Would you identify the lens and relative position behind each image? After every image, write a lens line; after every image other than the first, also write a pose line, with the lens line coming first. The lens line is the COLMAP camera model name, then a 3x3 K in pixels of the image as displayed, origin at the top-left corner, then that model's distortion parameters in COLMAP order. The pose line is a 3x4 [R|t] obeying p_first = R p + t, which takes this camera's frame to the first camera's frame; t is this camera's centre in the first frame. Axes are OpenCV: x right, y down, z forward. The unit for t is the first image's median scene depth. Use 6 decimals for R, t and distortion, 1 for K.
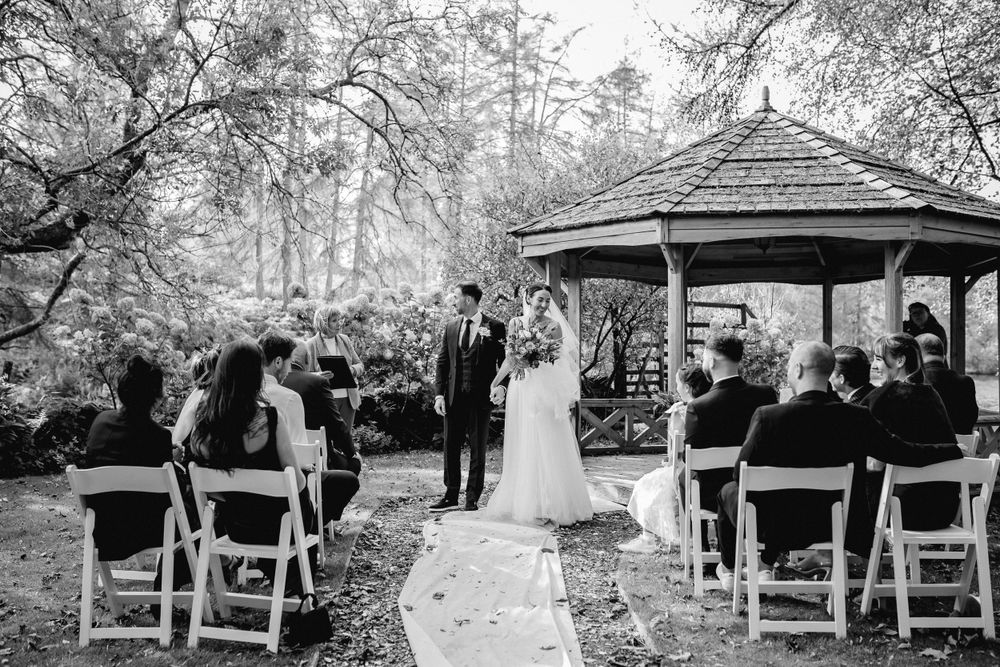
lens RADIAL K [[1010.9, 0, 500.0], [0, 1010.9, 333.5], [0, 0, 1]] dist [-0.008027, 0.001266]
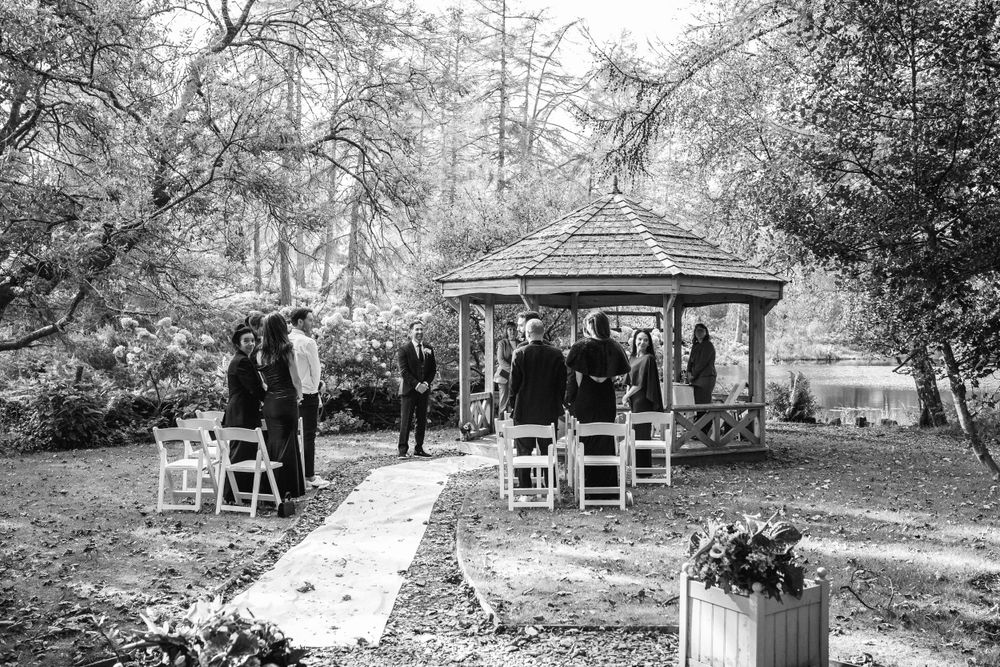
lens RADIAL K [[999.2, 0, 526.3], [0, 999.2, 333.3], [0, 0, 1]] dist [0.001368, 0.002415]
pose [[0.999558, -0.002960, 0.029597, 0.099098], [0.002616, 0.999929, 0.011642, -0.038091], [-0.029629, -0.011559, 0.999494, -0.457825]]
